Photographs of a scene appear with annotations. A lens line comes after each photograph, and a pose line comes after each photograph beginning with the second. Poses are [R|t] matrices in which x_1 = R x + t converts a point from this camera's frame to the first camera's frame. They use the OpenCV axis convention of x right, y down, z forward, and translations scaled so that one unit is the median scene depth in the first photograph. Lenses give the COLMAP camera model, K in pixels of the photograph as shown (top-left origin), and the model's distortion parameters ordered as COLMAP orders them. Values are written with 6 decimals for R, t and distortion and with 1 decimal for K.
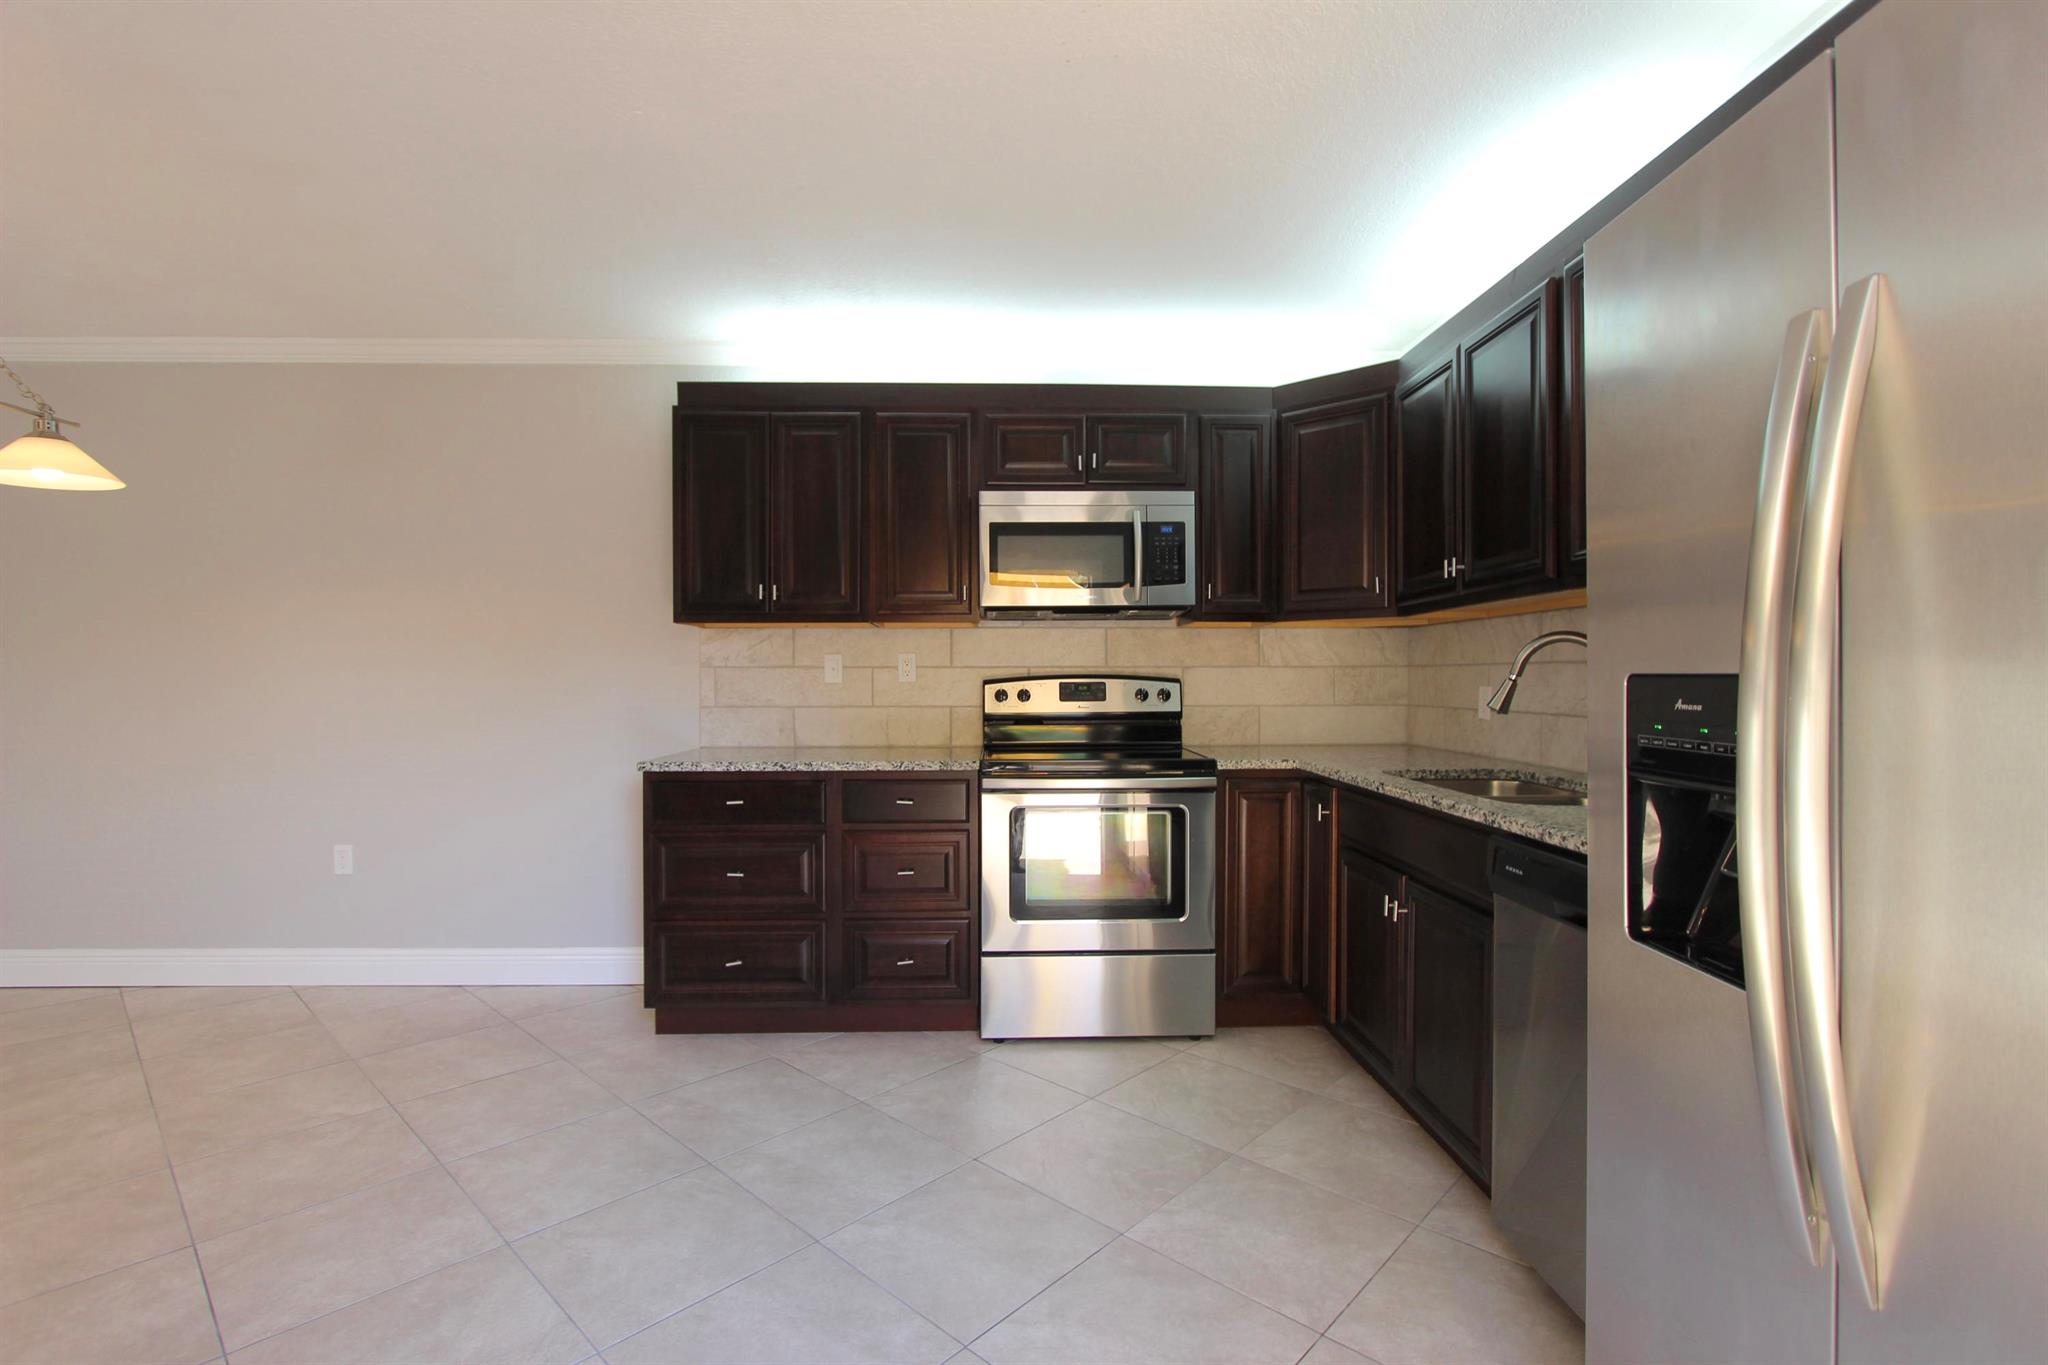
lens RADIAL K [[942.2, 0, 1032.4], [0, 942.2, 684.6], [0, 0, 1]] dist [-0.018297, 0.003108]
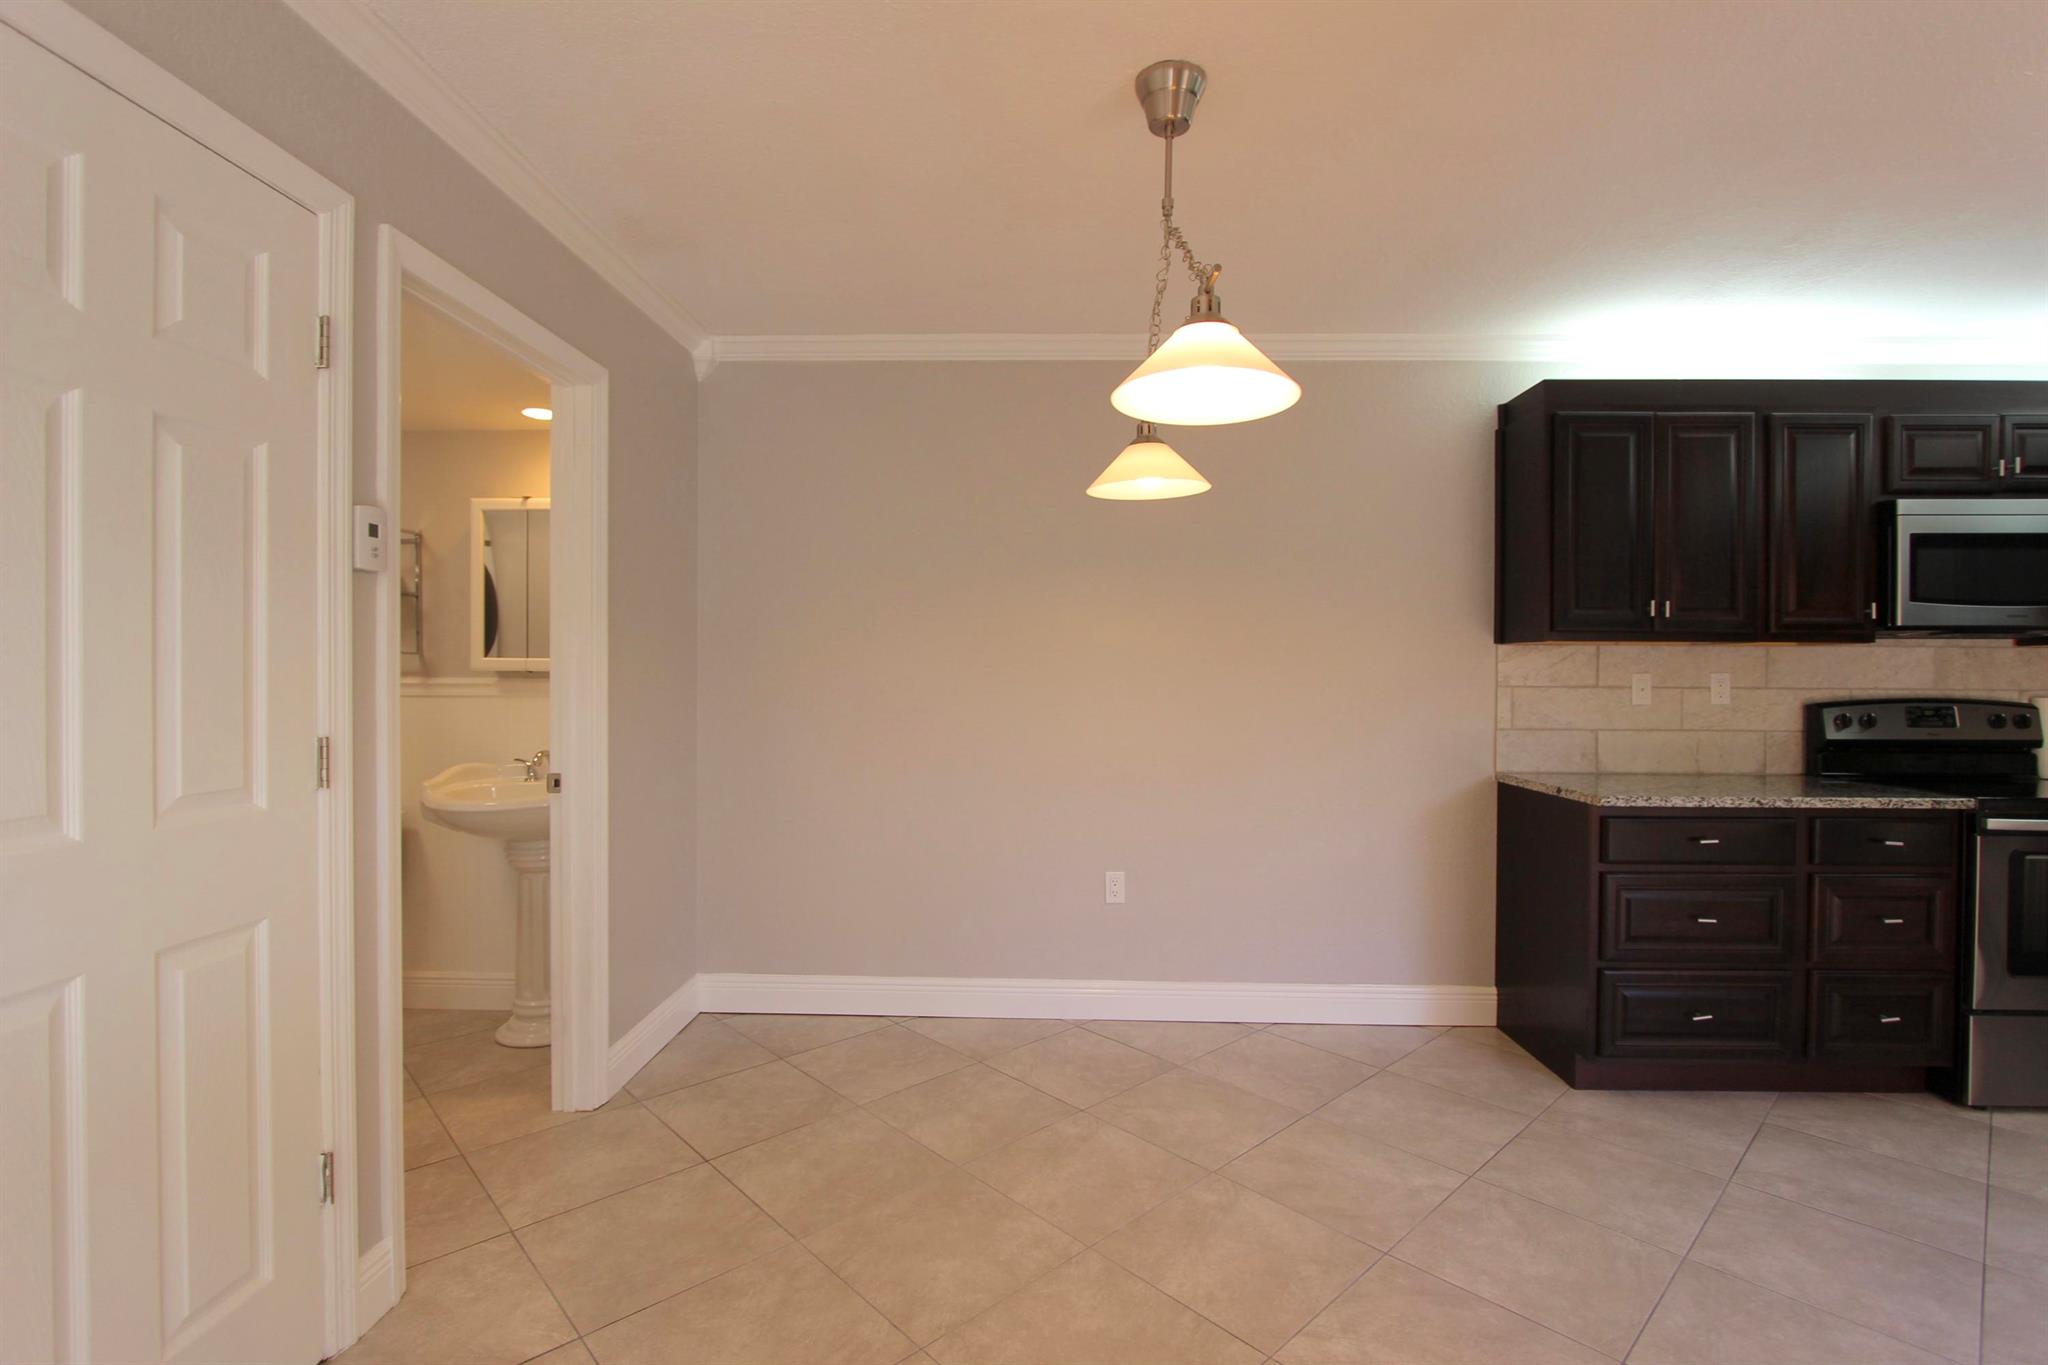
lens RADIAL K [[942.2, 0, 1033.8], [0, 942.2, 682.5], [0, 0, 1]] dist [-0.018297, 0.003108]
pose [[0.997965, 0.009067, -0.063119, -0.868429], [-0.008857, 0.999954, 0.003613, -0.025090], [0.063149, -0.003046, 0.997999, 0.051940]]
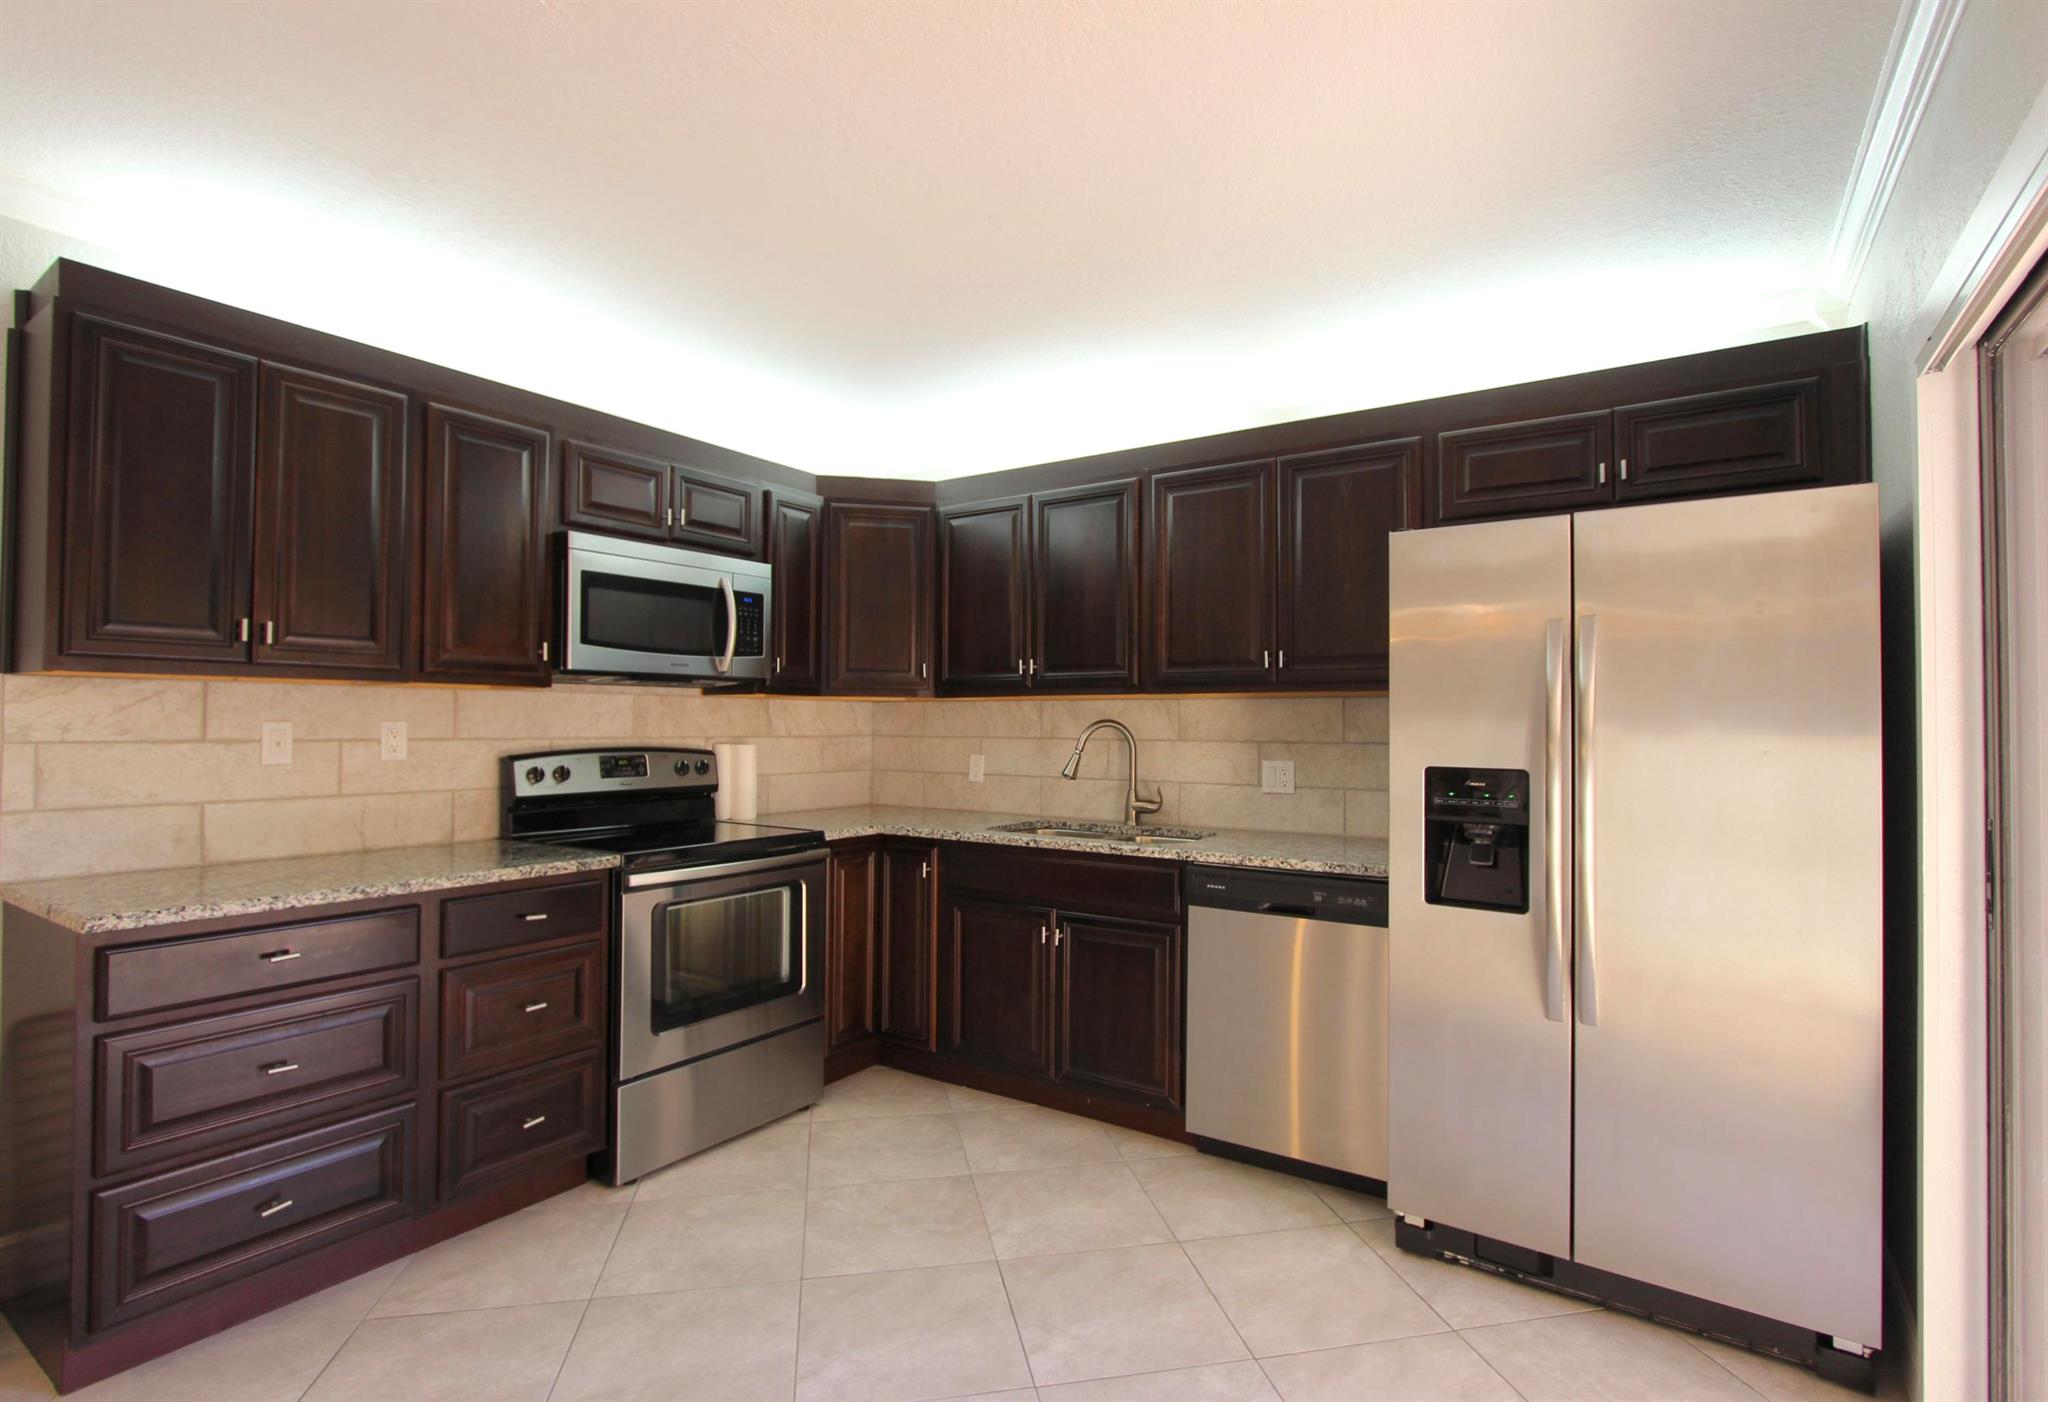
lens RADIAL K [[981.3, 0, 1037.7], [0, 981.3, 703.2], [0, 0, 1]] dist [-0.016414, 0.001859]
pose [[0.581629, 0.023059, 0.813127, -0.536258], [-0.000695, 0.999612, -0.027850, -0.030790], [-0.813454, 0.015633, 0.581419, 0.171505]]
